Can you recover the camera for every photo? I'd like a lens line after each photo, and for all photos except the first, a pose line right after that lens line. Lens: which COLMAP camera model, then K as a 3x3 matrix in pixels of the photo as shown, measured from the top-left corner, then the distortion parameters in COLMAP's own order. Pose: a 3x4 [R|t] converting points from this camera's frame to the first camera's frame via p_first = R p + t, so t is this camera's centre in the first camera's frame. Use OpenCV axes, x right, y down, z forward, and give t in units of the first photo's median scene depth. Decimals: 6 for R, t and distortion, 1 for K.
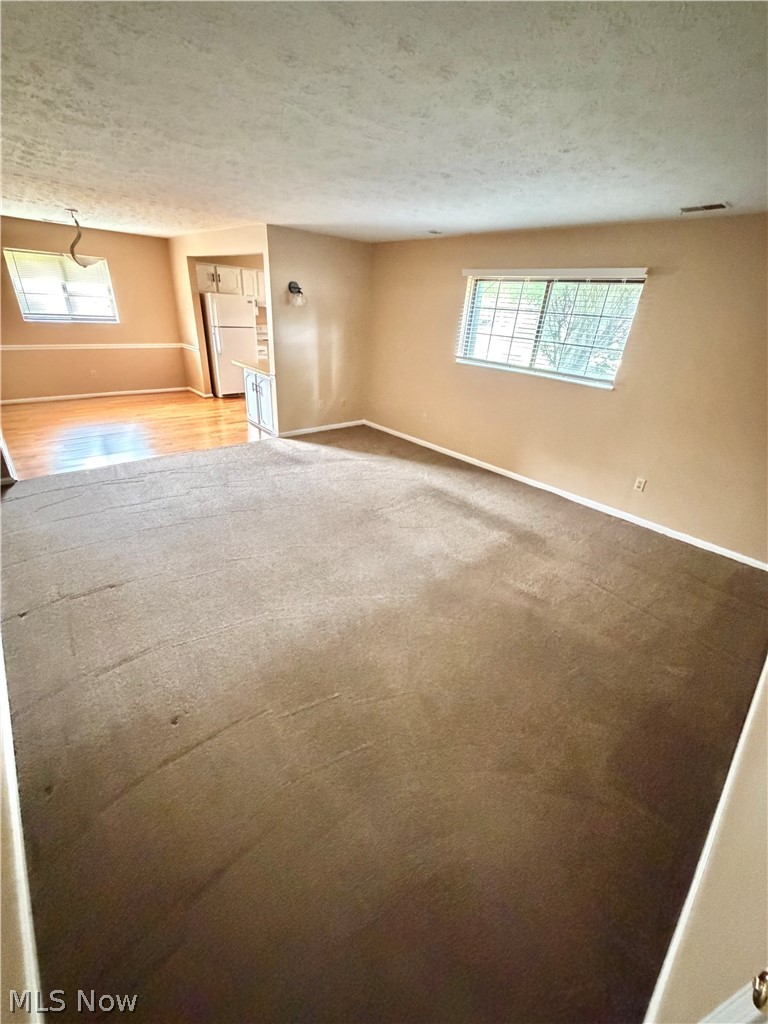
lens RADIAL K [[408.5, 0, 389.8], [0, 408.5, 510.0], [0, 0, 1]] dist [0.003521, 0.000536]
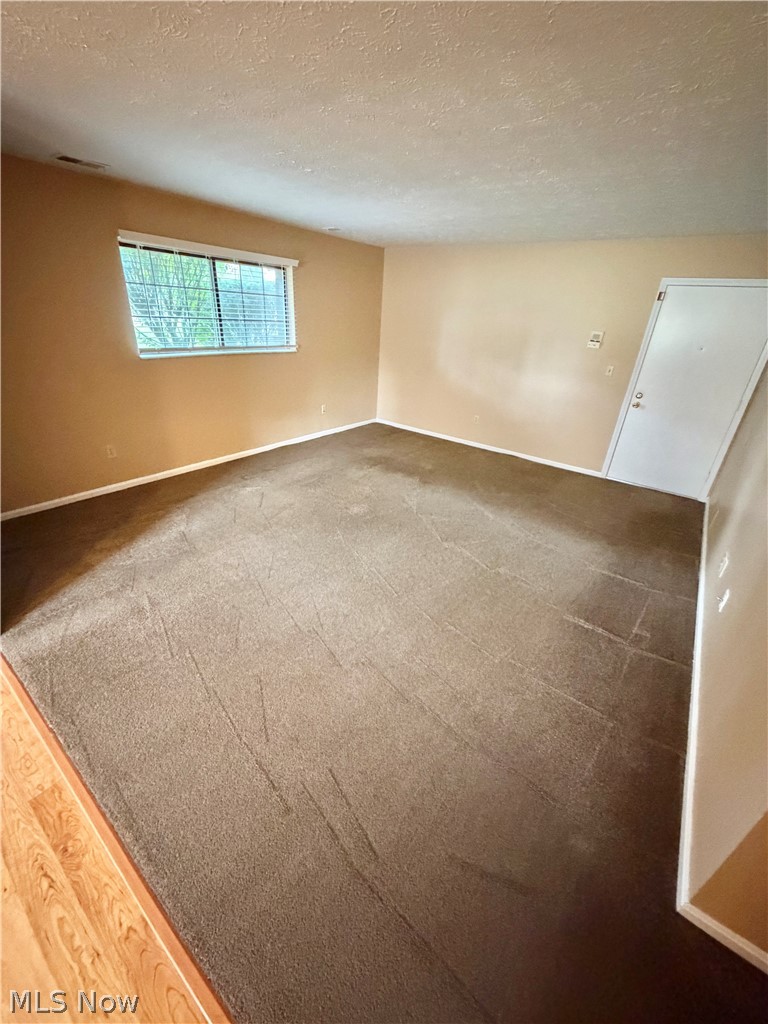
lens RADIAL K [[408.5, 0, 391.0], [0, 408.5, 516.8], [0, 0, 1]] dist [0.003521, 0.000536]
pose [[-0.187835, -0.517654, 0.834717, -0.791684], [0.368994, 0.750401, 0.548399, -0.438702], [-0.910253, 0.411014, 0.050060, 0.752163]]
